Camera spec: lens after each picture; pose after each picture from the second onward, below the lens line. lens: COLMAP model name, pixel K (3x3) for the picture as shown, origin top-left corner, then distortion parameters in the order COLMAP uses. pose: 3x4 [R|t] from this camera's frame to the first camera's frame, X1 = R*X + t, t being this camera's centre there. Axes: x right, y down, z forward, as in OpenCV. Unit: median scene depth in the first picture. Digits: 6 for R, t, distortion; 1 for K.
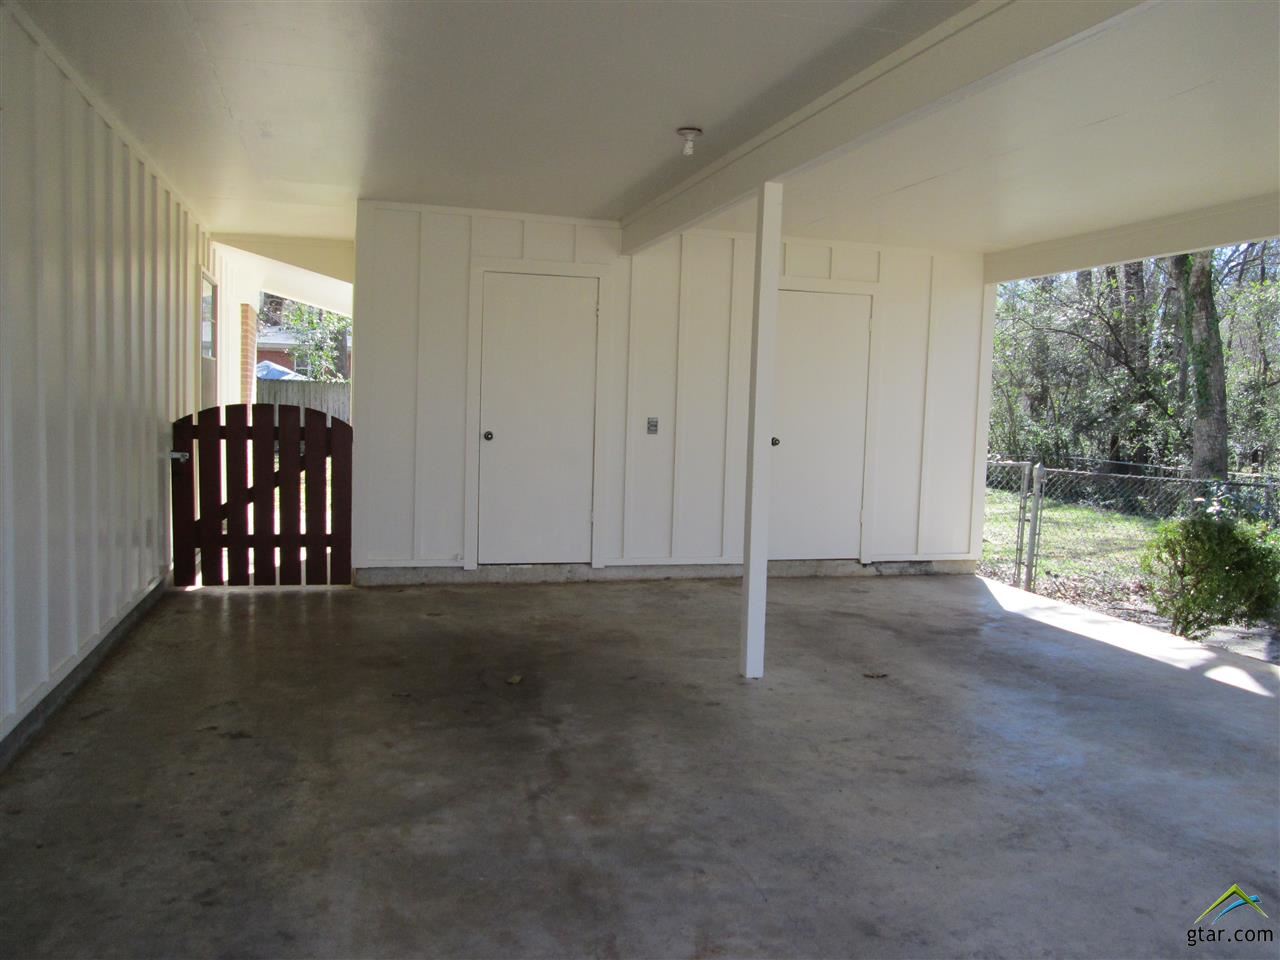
lens RADIAL K [[1037.8, 0, 642.8], [0, 1037.8, 484.2], [0, 0, 1]] dist [-0.058332, 0.033936]
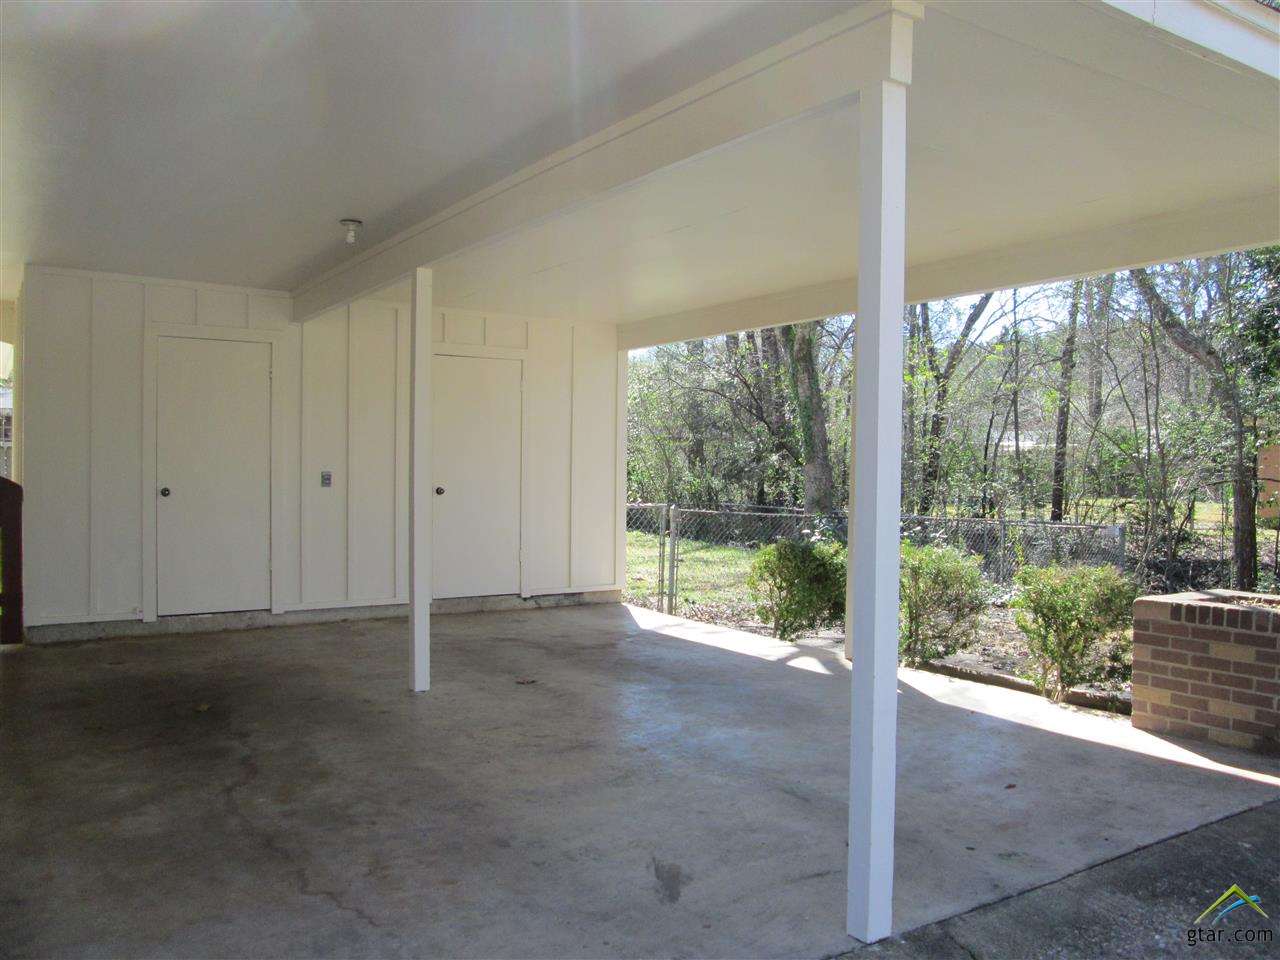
lens RADIAL K [[1037.8, 0, 605.4], [0, 1037.8, 495.9], [0, 0, 1]] dist [-0.058332, 0.033936]
pose [[0.963450, -0.026506, 0.266573, 0.002621], [0.038520, 0.998459, -0.039941, 0.019839], [-0.265104, 0.048749, 0.962987, -0.146467]]
